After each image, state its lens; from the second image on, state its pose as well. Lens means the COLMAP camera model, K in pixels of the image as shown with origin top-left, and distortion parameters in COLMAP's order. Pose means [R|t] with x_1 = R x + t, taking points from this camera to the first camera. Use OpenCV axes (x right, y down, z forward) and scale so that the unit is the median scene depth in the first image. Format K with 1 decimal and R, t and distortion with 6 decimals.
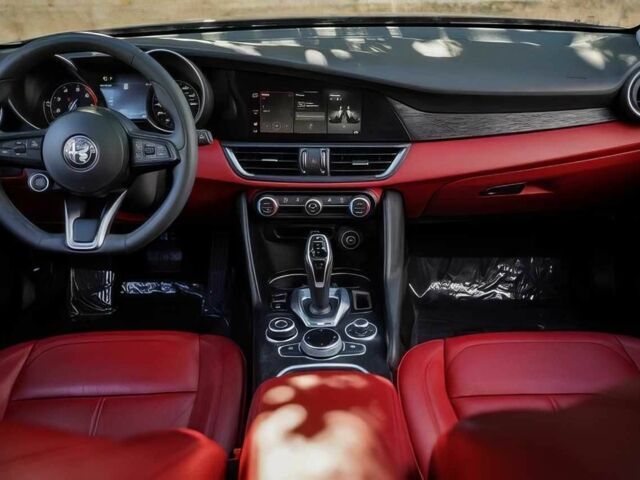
lens RADIAL K [[728.3, 0, 319.4], [0, 728.3, 238.0], [0, 0, 1]] dist [0.004484, 0.000000]
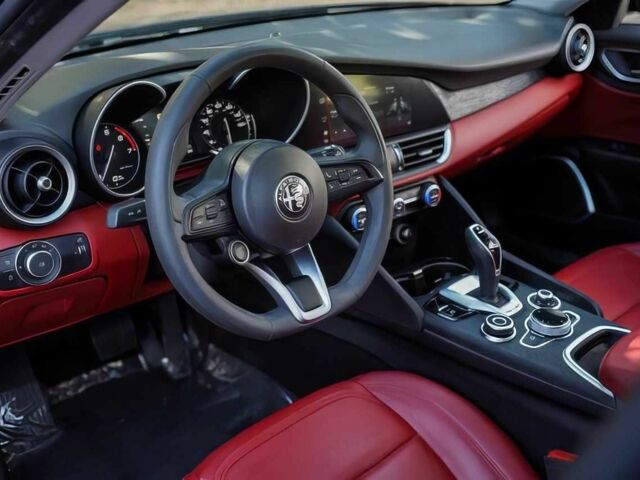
lens RADIAL K [[728.3, 0, 321.0], [0, 728.3, 239.7], [0, 0, 1]] dist [0.004484, 0.000000]
pose [[0.741390, -0.267192, 0.615588, -0.681250], [0.264324, 0.959432, 0.098094, -0.122012], [-0.616825, 0.089989, 0.781939, 0.327555]]
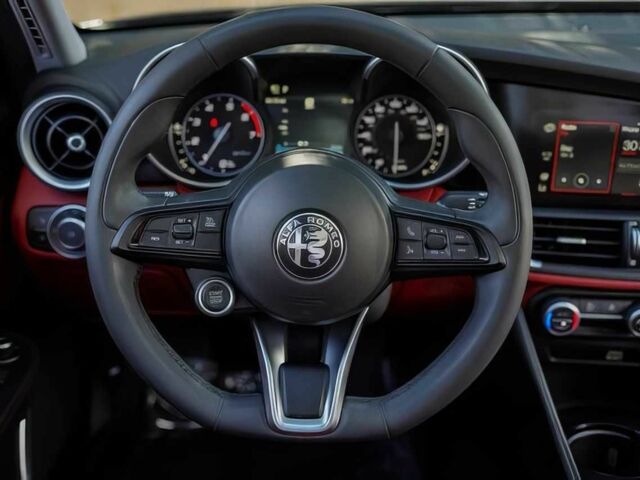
lens RADIAL K [[728.3, 0, 321.1], [0, 728.3, 241.9], [0, 0, 1]] dist [0.004484, 0.000000]
pose [[0.999115, 0.023423, 0.034940, -0.289944], [-0.023865, 0.999640, 0.012273, -0.108437], [-0.034640, -0.013096, 0.999314, 0.427104]]
